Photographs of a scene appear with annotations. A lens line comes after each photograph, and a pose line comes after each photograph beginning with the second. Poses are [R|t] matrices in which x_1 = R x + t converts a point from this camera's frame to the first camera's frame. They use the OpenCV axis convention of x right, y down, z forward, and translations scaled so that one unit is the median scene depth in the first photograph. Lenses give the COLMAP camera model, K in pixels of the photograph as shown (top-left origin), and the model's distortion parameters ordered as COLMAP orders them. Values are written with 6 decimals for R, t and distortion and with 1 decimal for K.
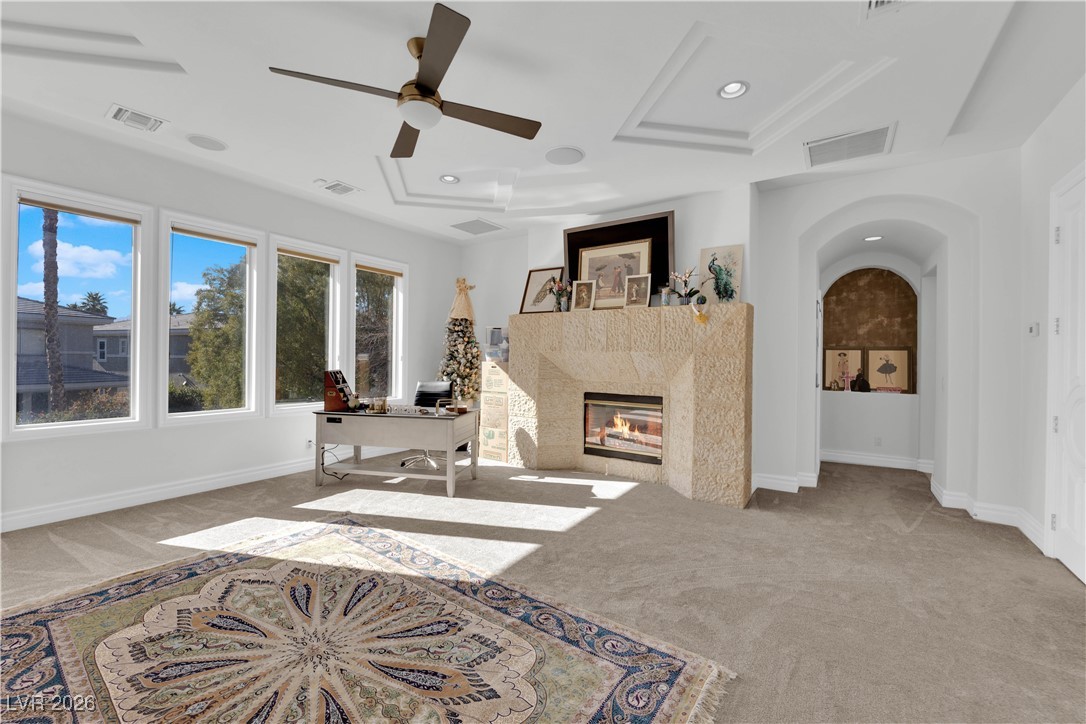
lens RADIAL K [[435.4, 0, 543.0], [0, 435.4, 362.0], [0, 0, 1]] dist [-0.016565, -0.000013]
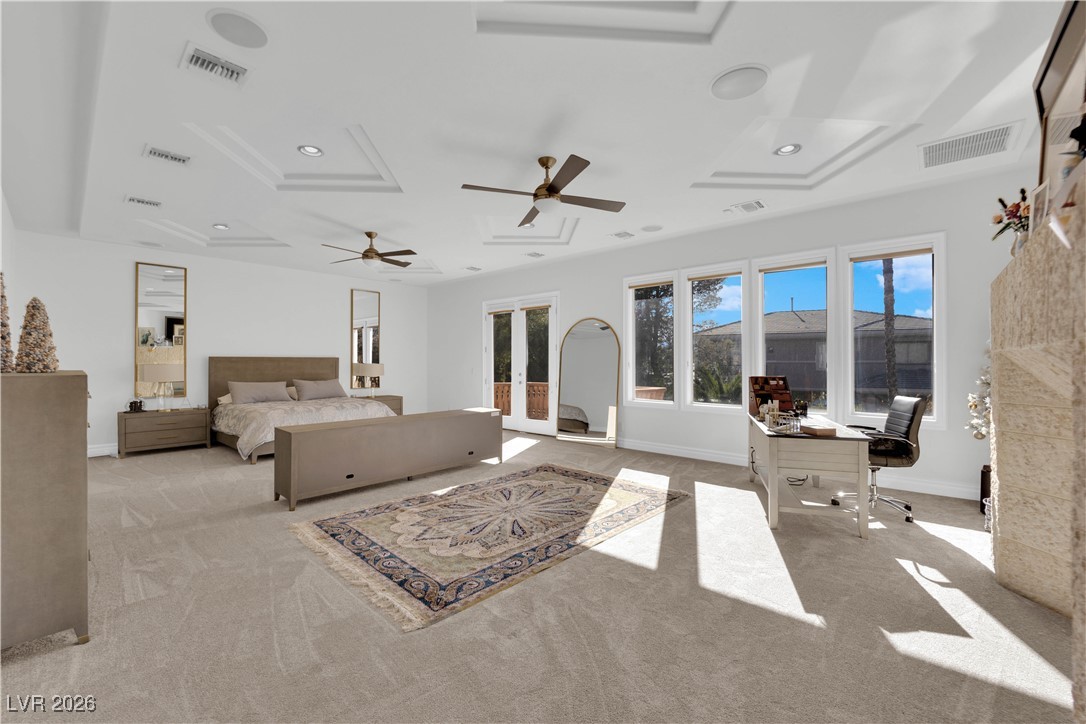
lens RADIAL K [[435.4, 0, 543.0], [0, 435.4, 362.0], [0, 0, 1]] dist [-0.016565, -0.000013]
pose [[-0.131369, -0.009782, -0.991285, 0.847377], [-0.012249, 0.999891, -0.008243, -0.000247], [0.991258, 0.011059, -0.131475, 0.818187]]
